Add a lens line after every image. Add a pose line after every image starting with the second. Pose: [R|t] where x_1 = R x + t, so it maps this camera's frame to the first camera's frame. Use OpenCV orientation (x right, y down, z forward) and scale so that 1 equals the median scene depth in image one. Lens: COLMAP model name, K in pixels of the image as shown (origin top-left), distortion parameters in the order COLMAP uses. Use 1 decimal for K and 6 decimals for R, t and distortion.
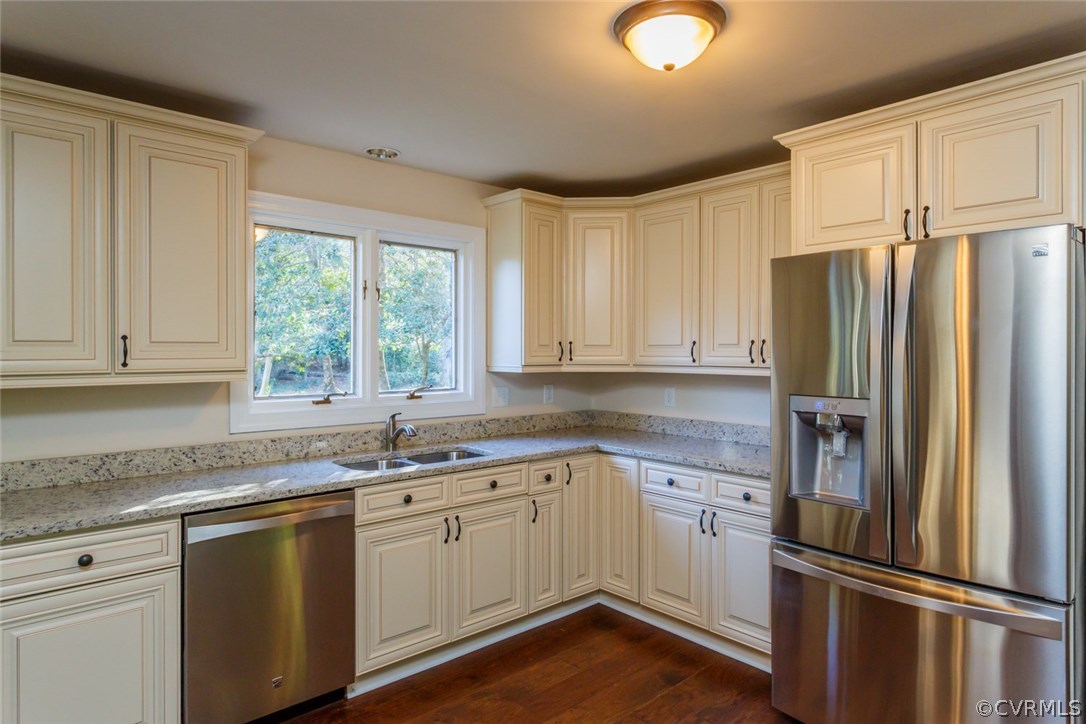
lens RADIAL K [[638.0, 0, 543.6], [0, 638.0, 351.5], [0, 0, 1]] dist [-0.000858, 0.000251]
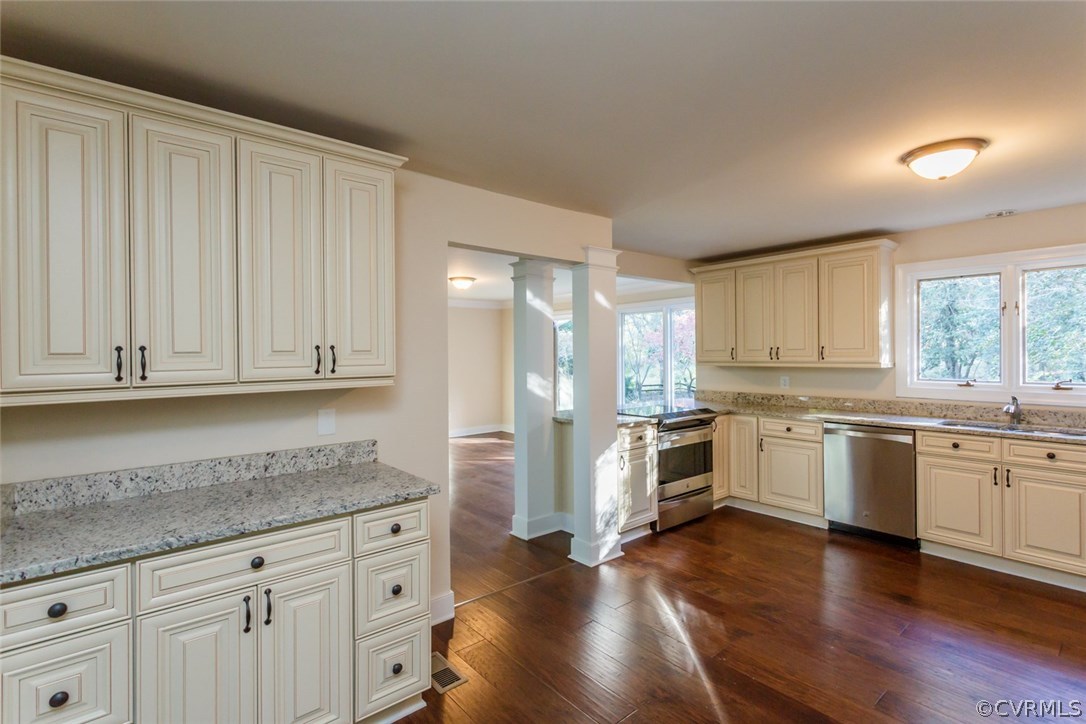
lens RADIAL K [[514.6, 0, 548.6], [0, 514.6, 352.7], [0, 0, 1]] dist [0.004245, 0.000598]
pose [[-0.024640, -0.003831, -0.999689, 0.930782], [0.003447, 0.999986, -0.003917, 0.001640], [0.999690, -0.003542, -0.024626, 0.016869]]
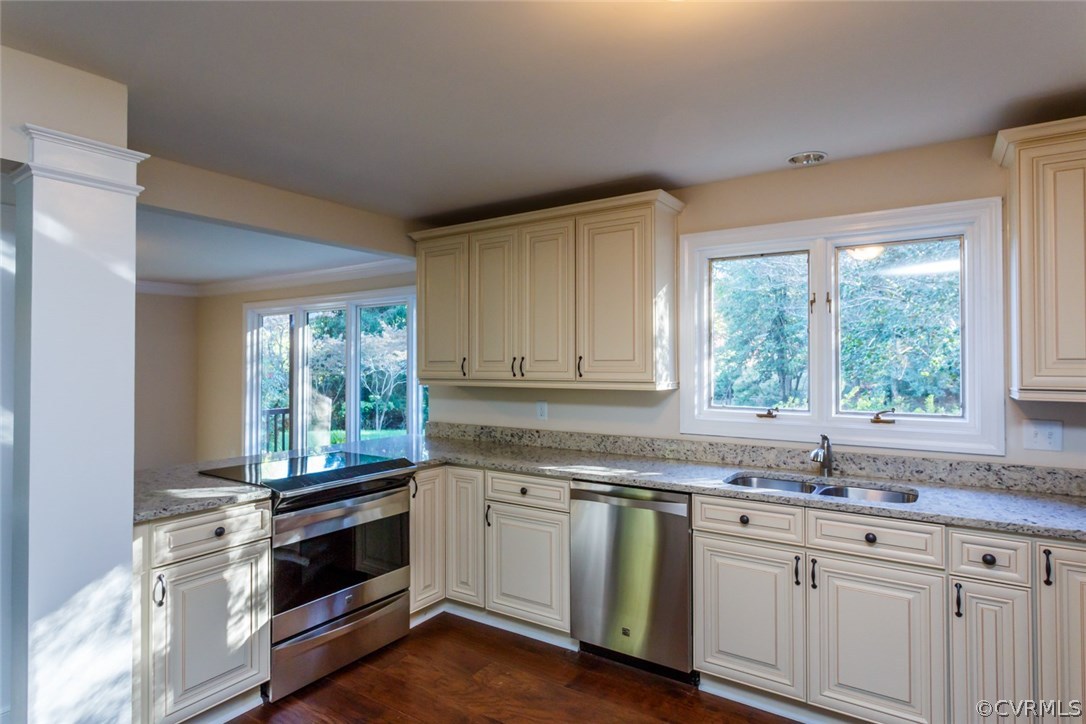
lens RADIAL K [[590.7, 0, 548.1], [0, 590.7, 354.1], [0, 0, 1]] dist [-0.001970, 0.000565]
pose [[0.251174, -0.017364, -0.967786, 0.497052], [-0.001450, 0.999831, -0.018315, -0.003090], [0.967941, 0.006004, 0.251107, 0.410673]]
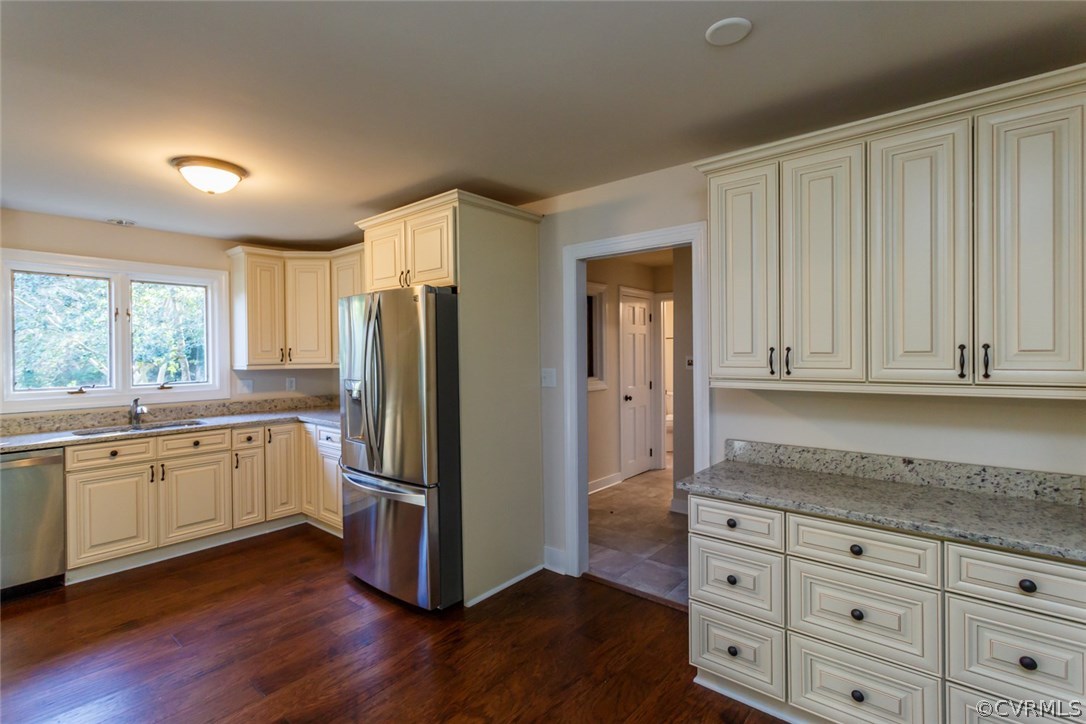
lens RADIAL K [[512.9, 0, 542.9], [0, 512.9, 353.6], [0, 0, 1]] dist [0.005495, 0.001230]
pose [[0.990082, -0.013296, 0.139862, 0.539492], [0.013212, 0.999912, 0.001528, 0.003287], [-0.139869, 0.000335, 0.990170, -0.311585]]
